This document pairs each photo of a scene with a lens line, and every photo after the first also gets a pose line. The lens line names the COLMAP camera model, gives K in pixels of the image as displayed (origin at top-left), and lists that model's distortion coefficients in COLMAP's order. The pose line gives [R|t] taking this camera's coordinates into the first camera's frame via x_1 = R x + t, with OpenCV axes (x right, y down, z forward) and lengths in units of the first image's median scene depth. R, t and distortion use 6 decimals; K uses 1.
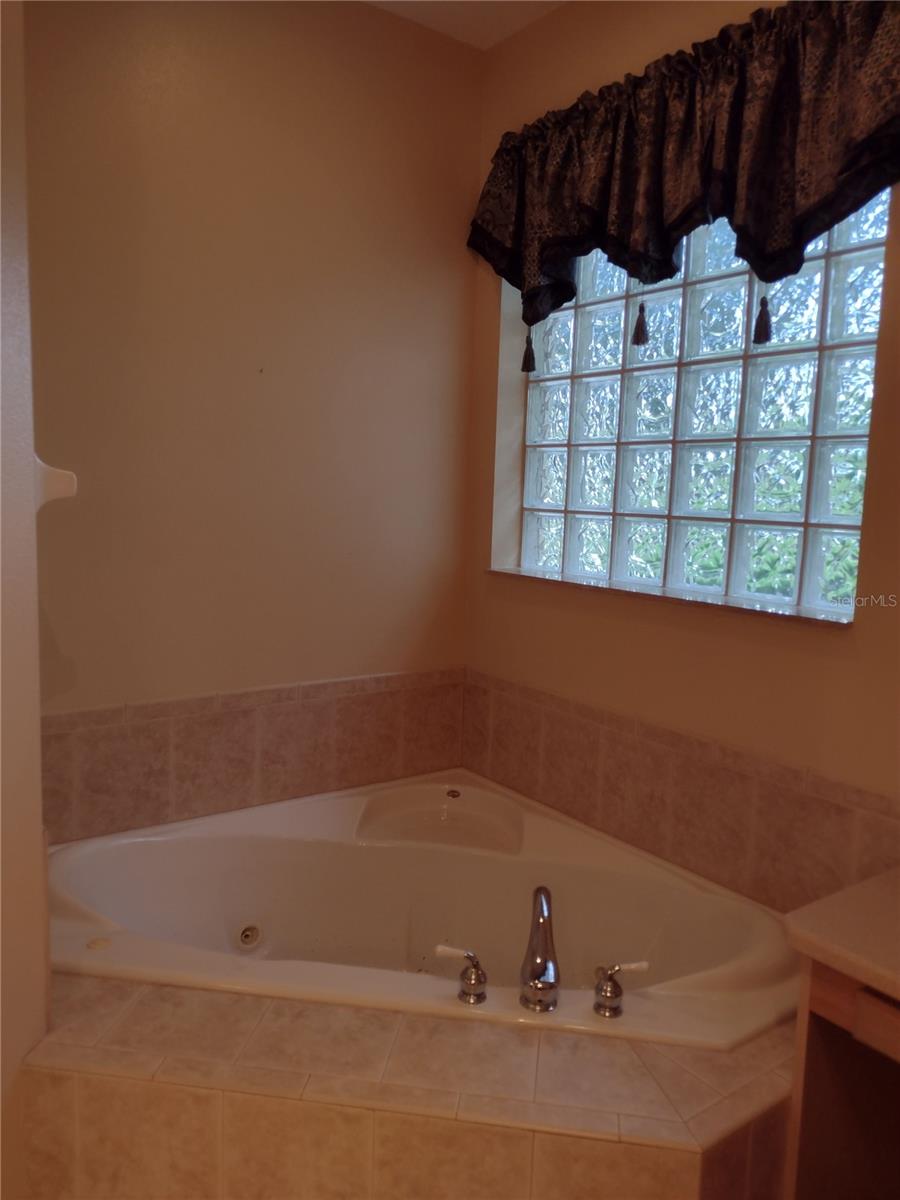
lens RADIAL K [[912.0, 0, 450.4], [0, 912.0, 595.6], [0, 0, 1]] dist [0.063678, -0.057943]
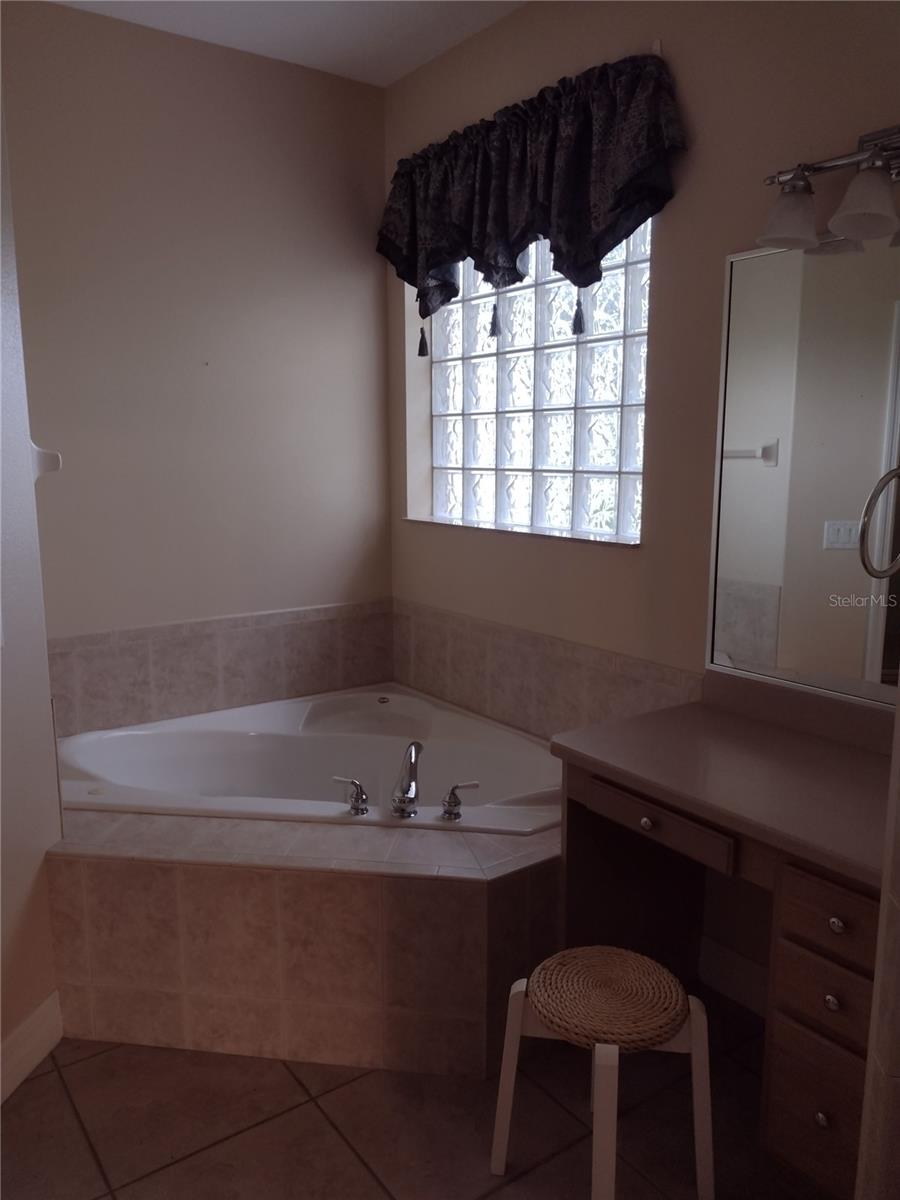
lens RADIAL K [[913.4, 0, 451.9], [0, 913.4, 602.7], [0, 0, 1]] dist [0.061161, -0.078036]
pose [[0.999392, -0.033505, -0.009669, 0.133010], [0.033940, 0.998222, 0.048995, 0.031551], [0.008010, -0.049293, 0.998752, -0.277710]]
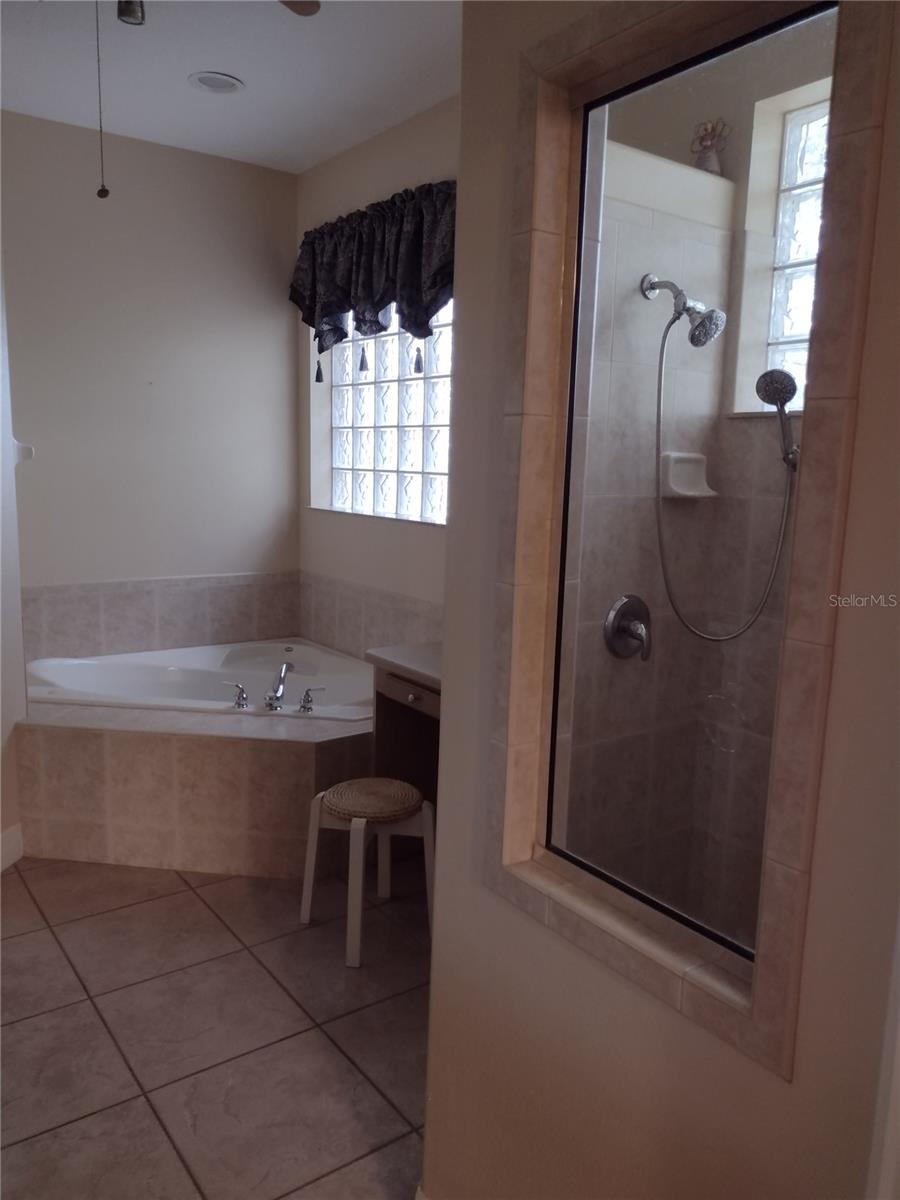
lens RADIAL K [[915.2, 0, 447.1], [0, 915.2, 598.6], [0, 0, 1]] dist [0.119110, -0.198455]
pose [[0.999955, -0.009384, -0.001672, 0.332782], [0.009435, 0.999383, 0.033843, 0.091998], [0.001354, -0.033858, 0.999426, -0.697419]]
